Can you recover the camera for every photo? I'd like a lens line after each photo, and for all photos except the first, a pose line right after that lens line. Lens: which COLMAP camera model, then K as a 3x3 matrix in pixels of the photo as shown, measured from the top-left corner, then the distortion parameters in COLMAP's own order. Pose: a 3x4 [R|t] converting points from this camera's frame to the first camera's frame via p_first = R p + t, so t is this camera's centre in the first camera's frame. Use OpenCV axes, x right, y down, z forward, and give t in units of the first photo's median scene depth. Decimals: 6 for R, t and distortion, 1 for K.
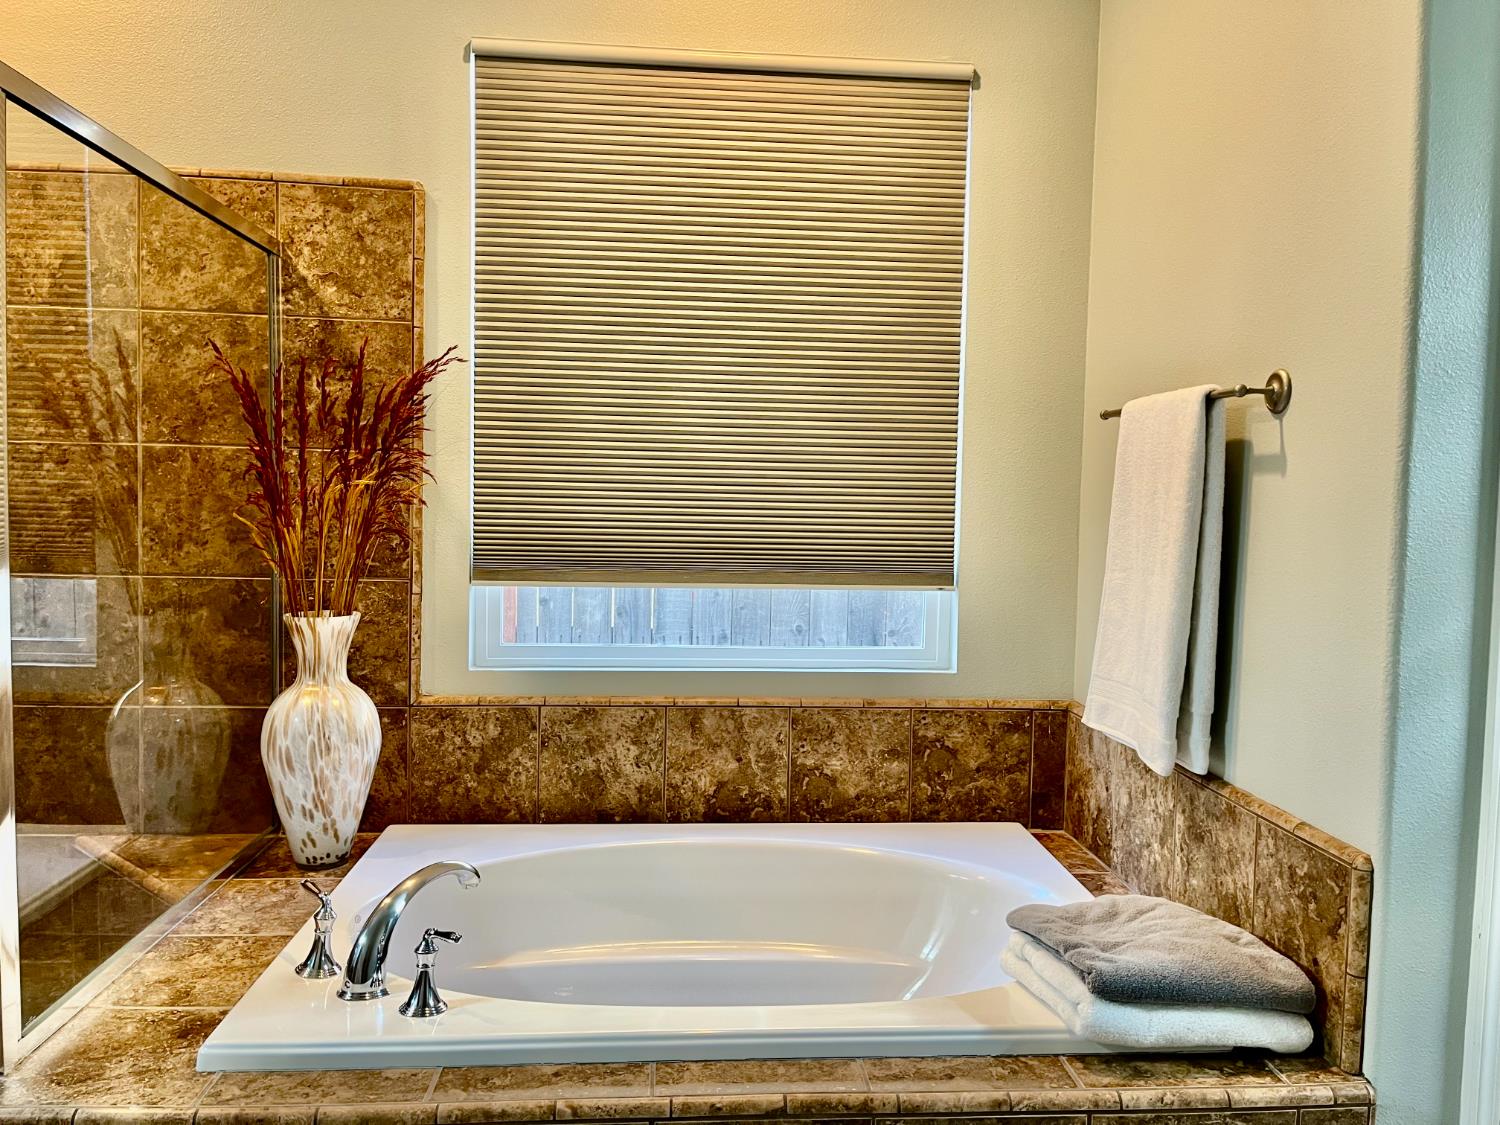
lens RADIAL K [[1143.6, 0, 743.5], [0, 1143.6, 560.2], [0, 0, 1]] dist [0.096487, -0.124132]
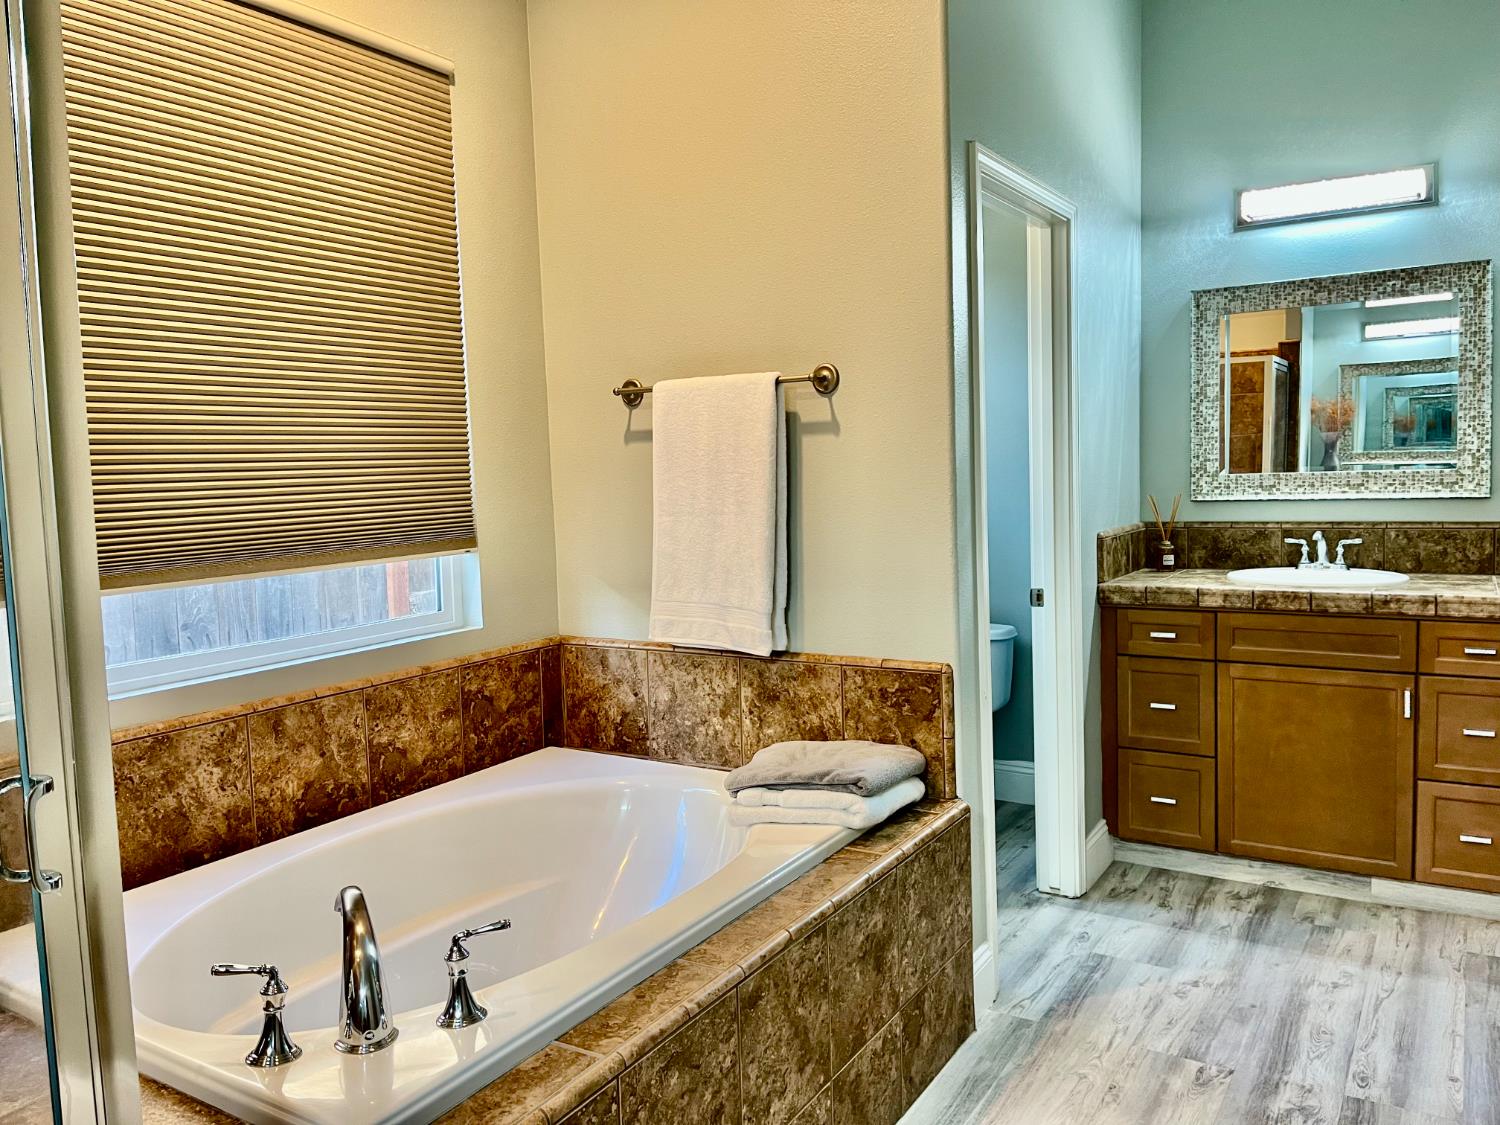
lens RADIAL K [[1143.6, 0, 743.5], [0, 1143.6, 560.2], [0, 0, 1]] dist [0.096487, -0.124132]
pose [[0.588042, -0.106229, 0.801824, -0.569465], [0.091147, 0.993726, 0.064808, -0.014154], [-0.803678, 0.034974, 0.594036, 0.164663]]
